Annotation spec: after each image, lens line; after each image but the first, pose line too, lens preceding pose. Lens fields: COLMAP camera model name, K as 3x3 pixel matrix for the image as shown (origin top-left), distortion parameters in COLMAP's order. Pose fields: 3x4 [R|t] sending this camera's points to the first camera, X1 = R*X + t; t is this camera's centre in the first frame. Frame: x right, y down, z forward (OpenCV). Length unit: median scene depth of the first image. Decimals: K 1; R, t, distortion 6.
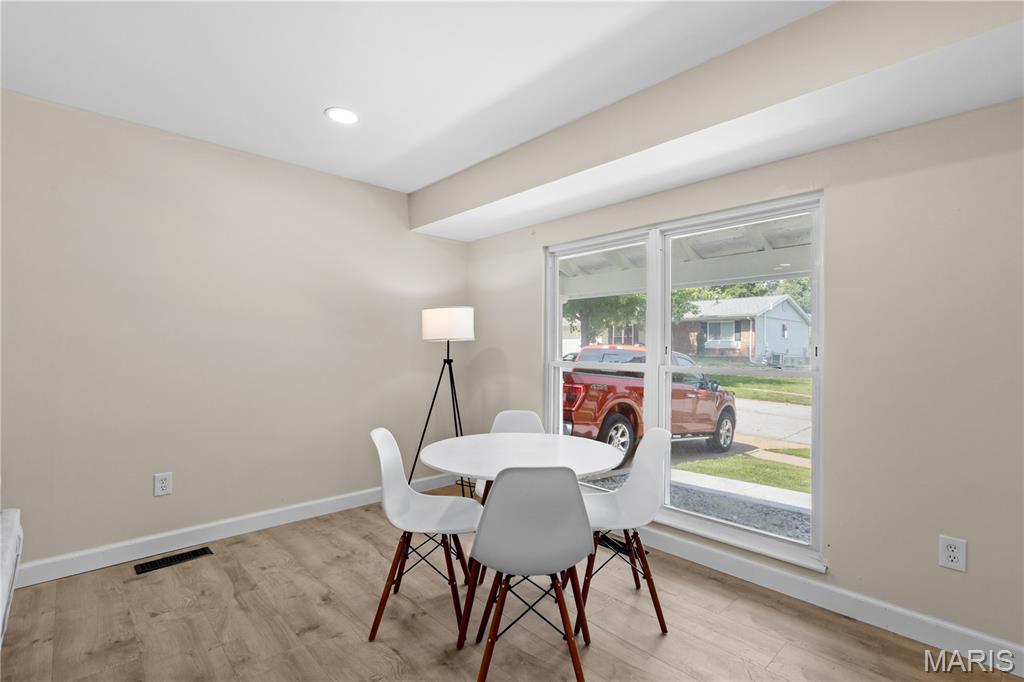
lens RADIAL K [[466.0, 0, 537.9], [0, 466.0, 344.5], [0, 0, 1]] dist [0.004711, -0.000127]
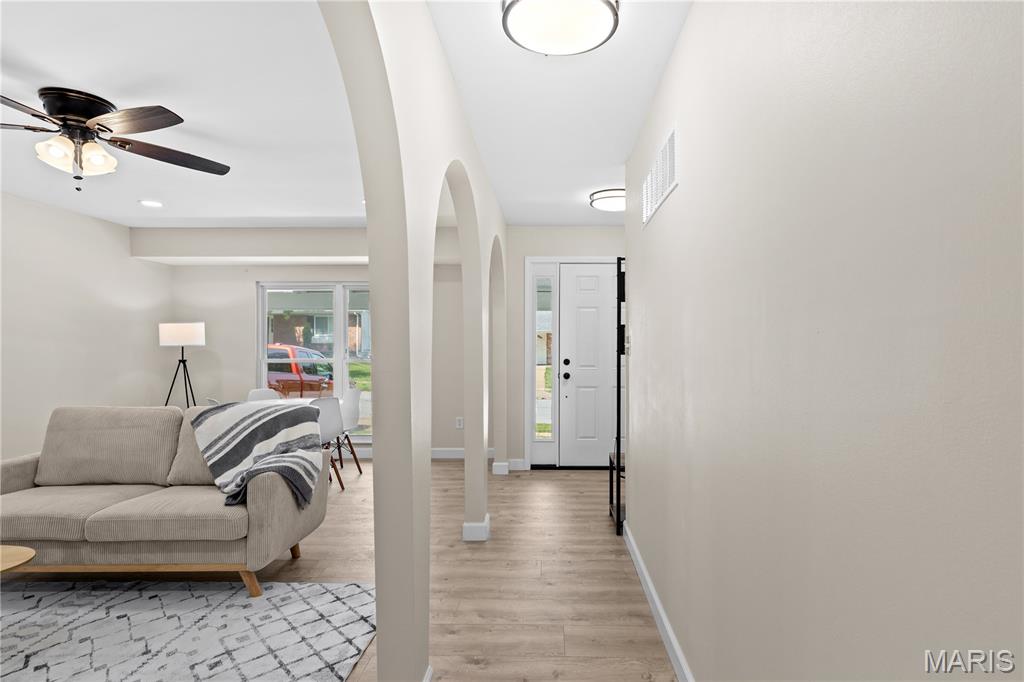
lens RADIAL K [[539.9, 0, 518.1], [0, 539.9, 333.6], [0, 0, 1]] dist [0.004864, 0.000743]
pose [[0.743474, 0.005670, 0.668741, -0.515078], [-0.001086, 0.999973, -0.007271, -0.034096], [-0.668764, 0.004680, 0.743460, -0.827104]]
